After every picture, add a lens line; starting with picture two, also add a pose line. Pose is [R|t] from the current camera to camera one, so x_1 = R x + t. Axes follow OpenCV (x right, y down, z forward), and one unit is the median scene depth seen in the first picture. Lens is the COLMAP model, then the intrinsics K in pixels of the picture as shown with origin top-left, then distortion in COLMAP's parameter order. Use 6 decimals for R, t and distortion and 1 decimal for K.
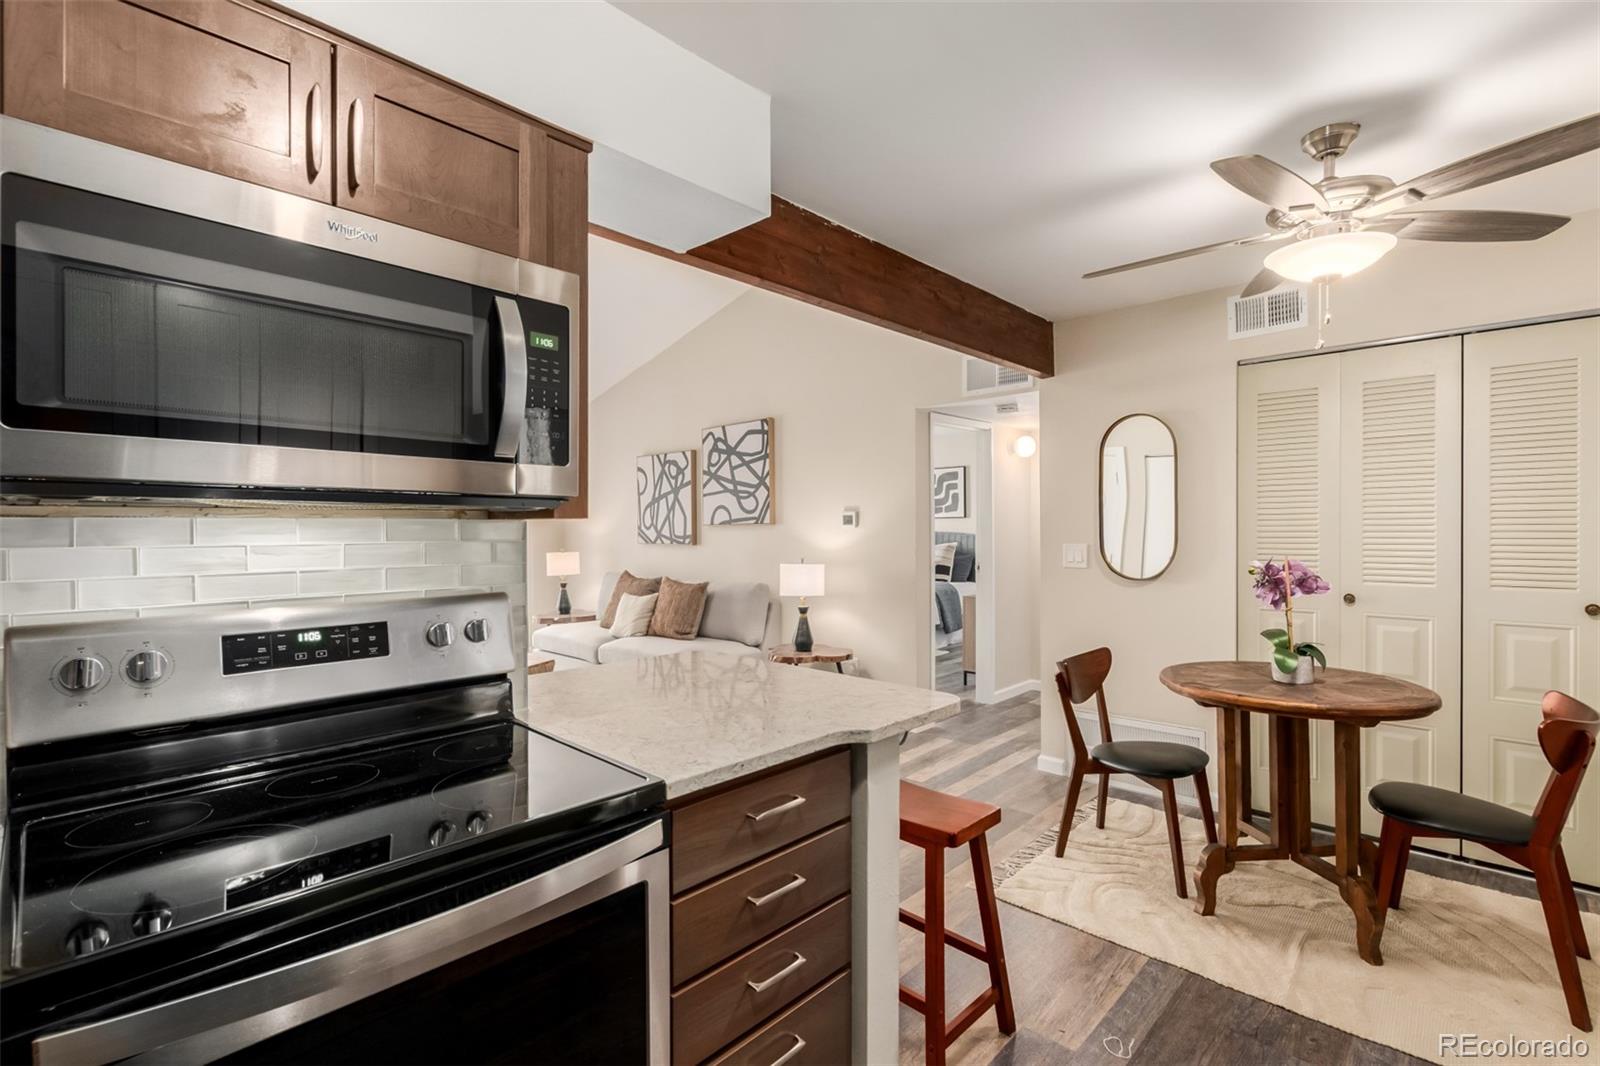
lens RADIAL K [[722.2, 0, 791.6], [0, 722.2, 534.2], [0, 0, 1]] dist [0.001787, -0.001555]
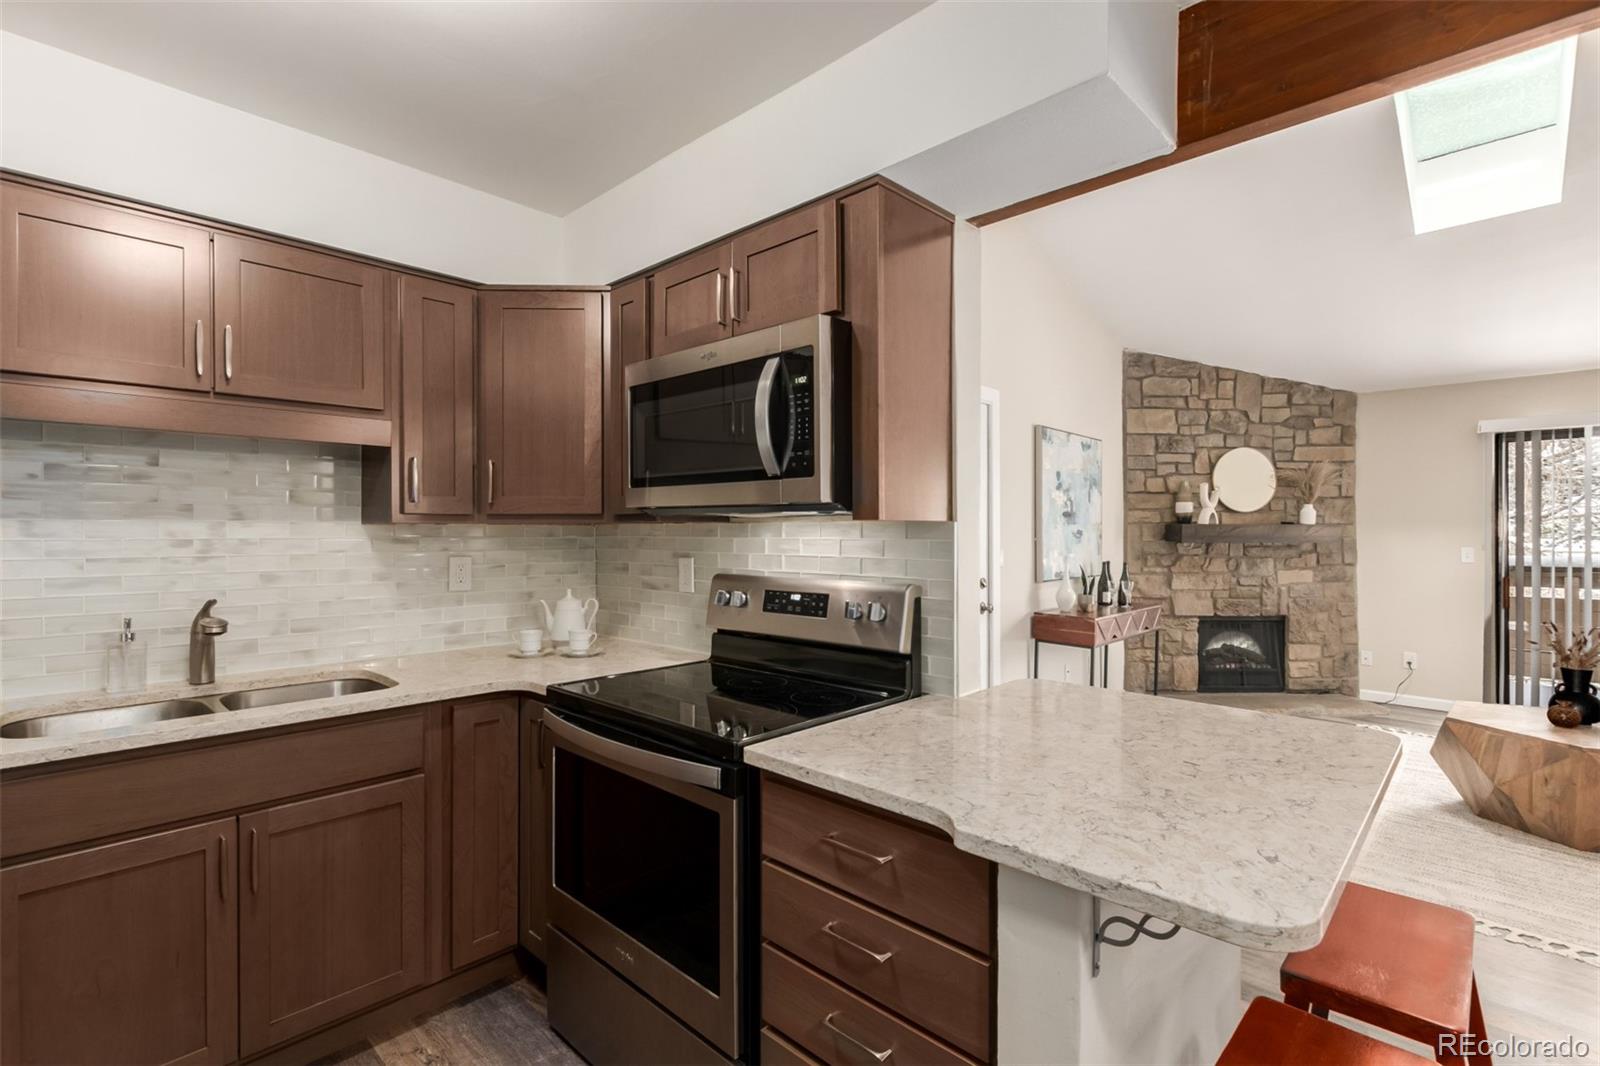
lens RADIAL K [[722.2, 0, 799.2], [0, 722.2, 530.4], [0, 0, 1]] dist [0.001787, -0.001555]
pose [[0.009727, 0.000875, -0.999952, 0.876776], [-0.008818, 0.999961, 0.000789, -0.005498], [0.999914, 0.008810, 0.009734, 0.949342]]
